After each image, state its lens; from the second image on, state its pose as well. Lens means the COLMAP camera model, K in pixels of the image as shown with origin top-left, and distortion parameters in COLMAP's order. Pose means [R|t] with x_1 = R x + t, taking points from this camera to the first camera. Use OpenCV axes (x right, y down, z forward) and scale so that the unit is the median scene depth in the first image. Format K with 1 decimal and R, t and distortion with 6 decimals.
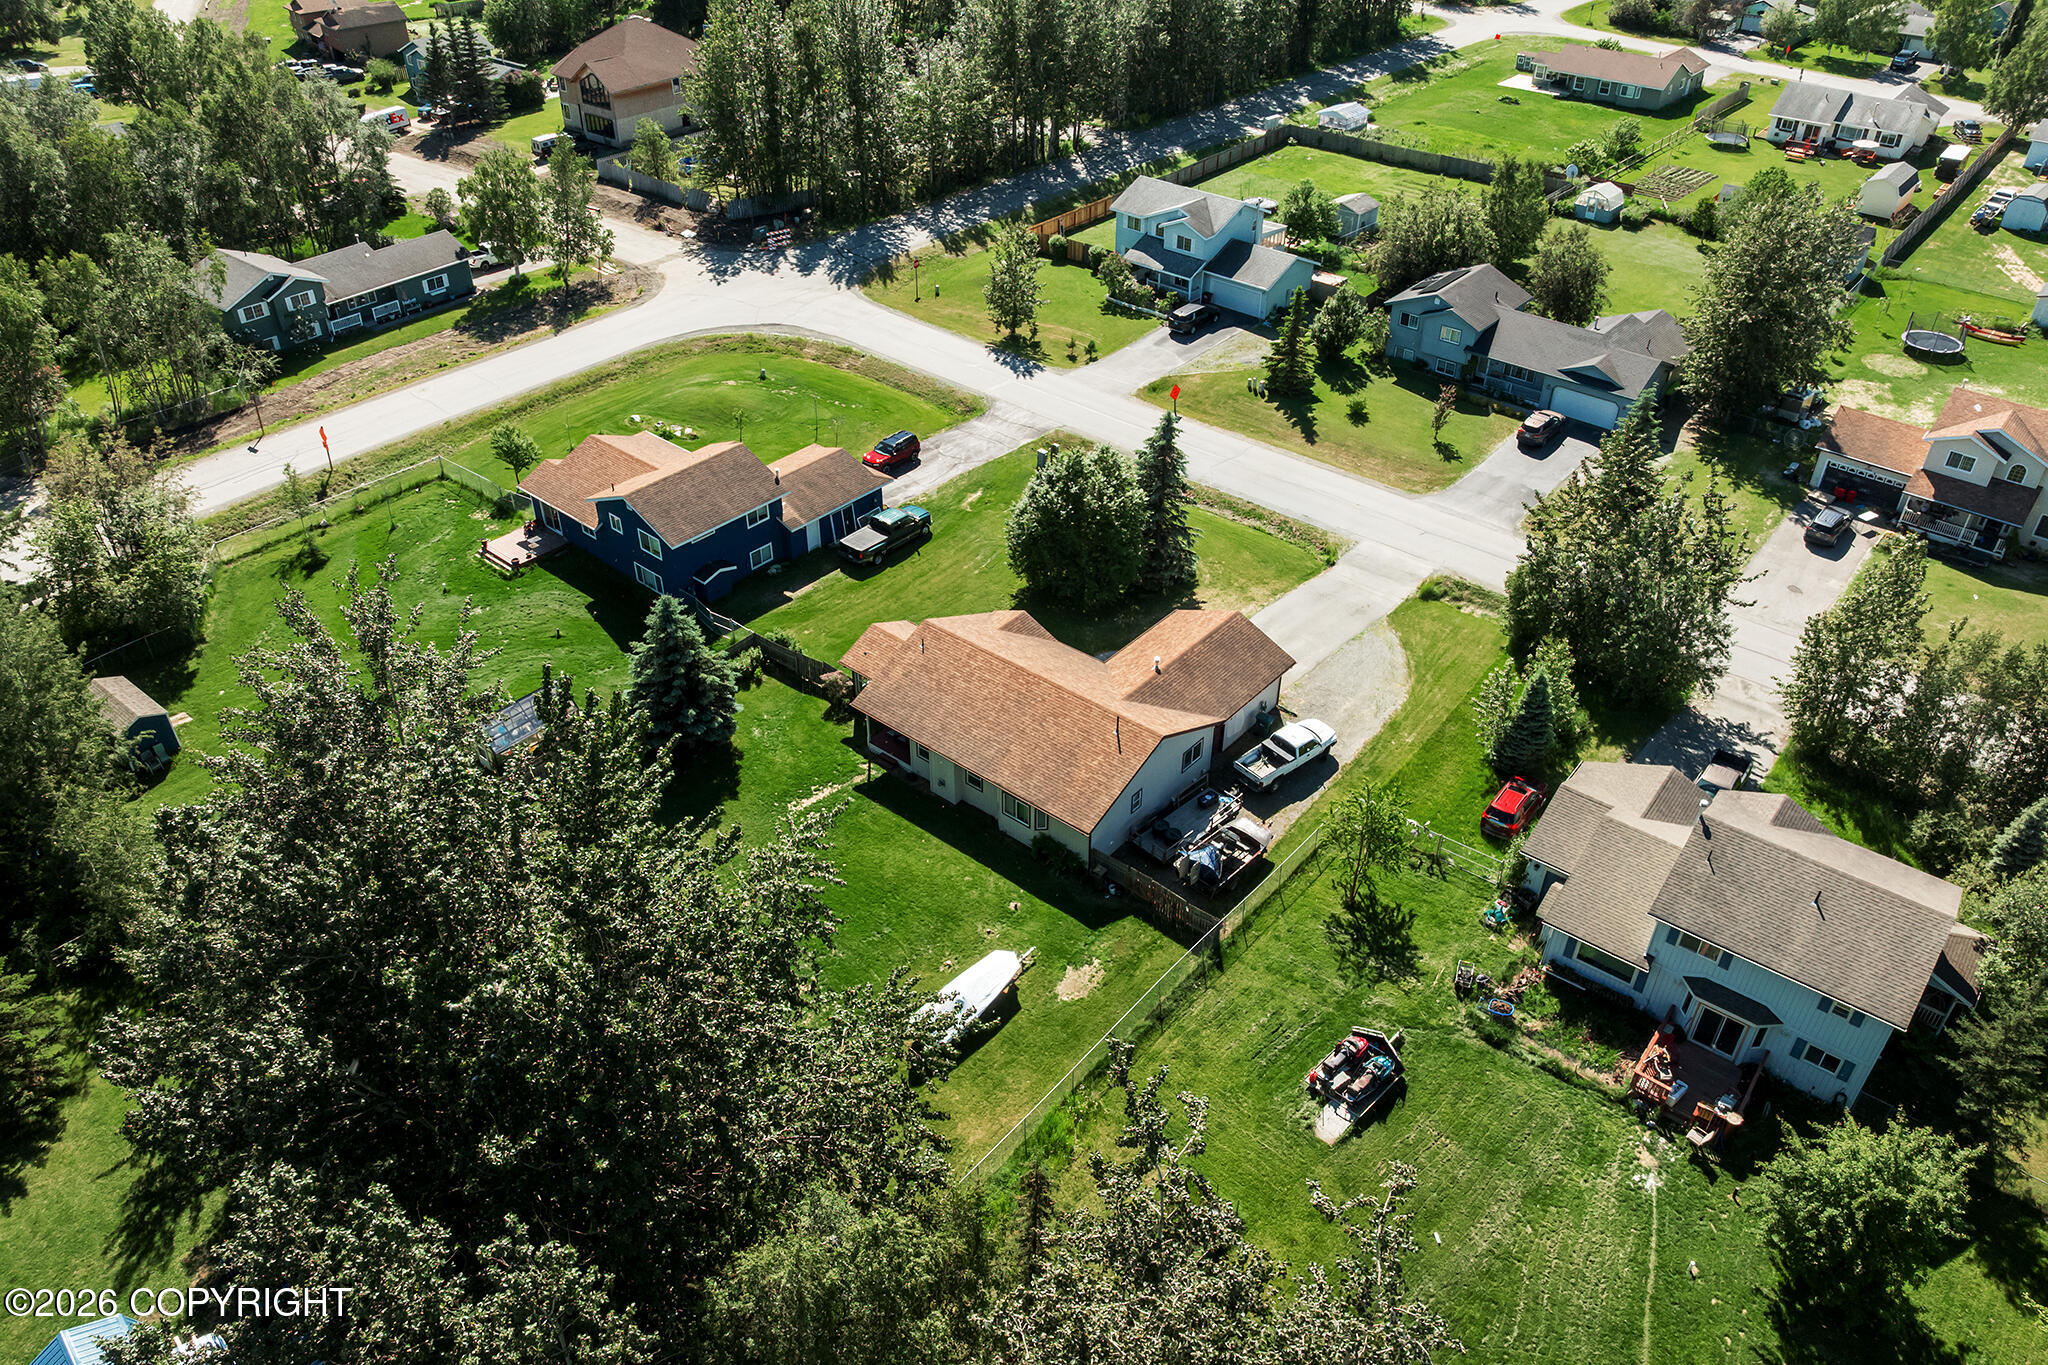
lens RADIAL K [[1446.8, 0, 1022.8], [0, 1446.8, 687.3], [0, 0, 1]] dist [-0.059676, 0.017365]
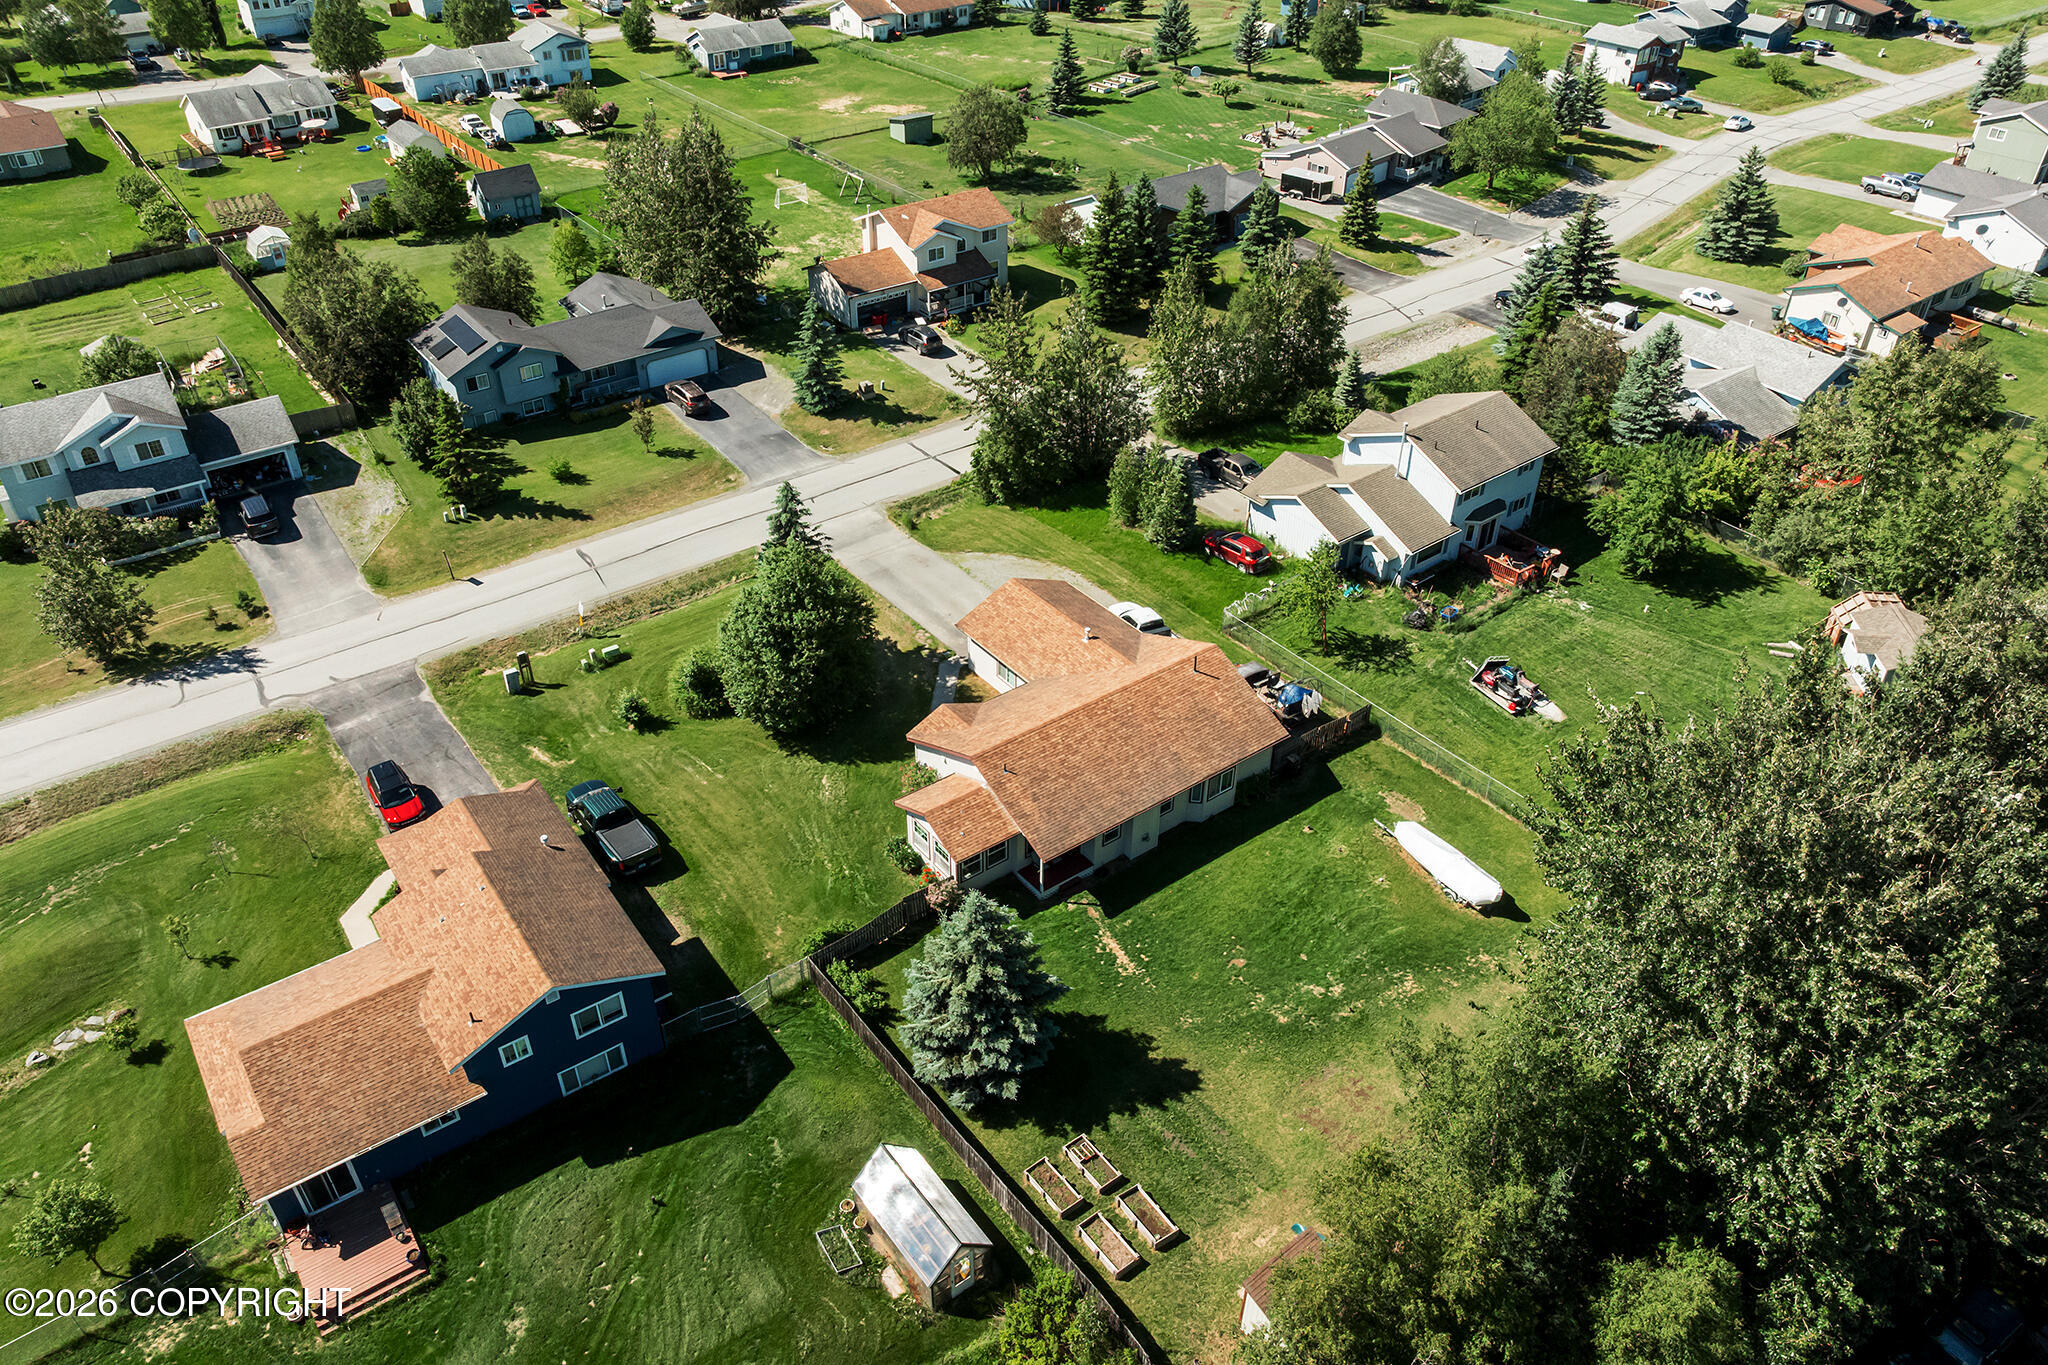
lens RADIAL K [[1446.8, 0, 1029.2], [0, 1446.8, 678.6], [0, 0, 1]] dist [-0.059676, 0.017365]
pose [[0.220576, -0.568704, 0.792415, -0.495487], [0.567657, 0.735510, 0.369852, -0.262791], [-0.793166, 0.368239, 0.485065, 0.361065]]
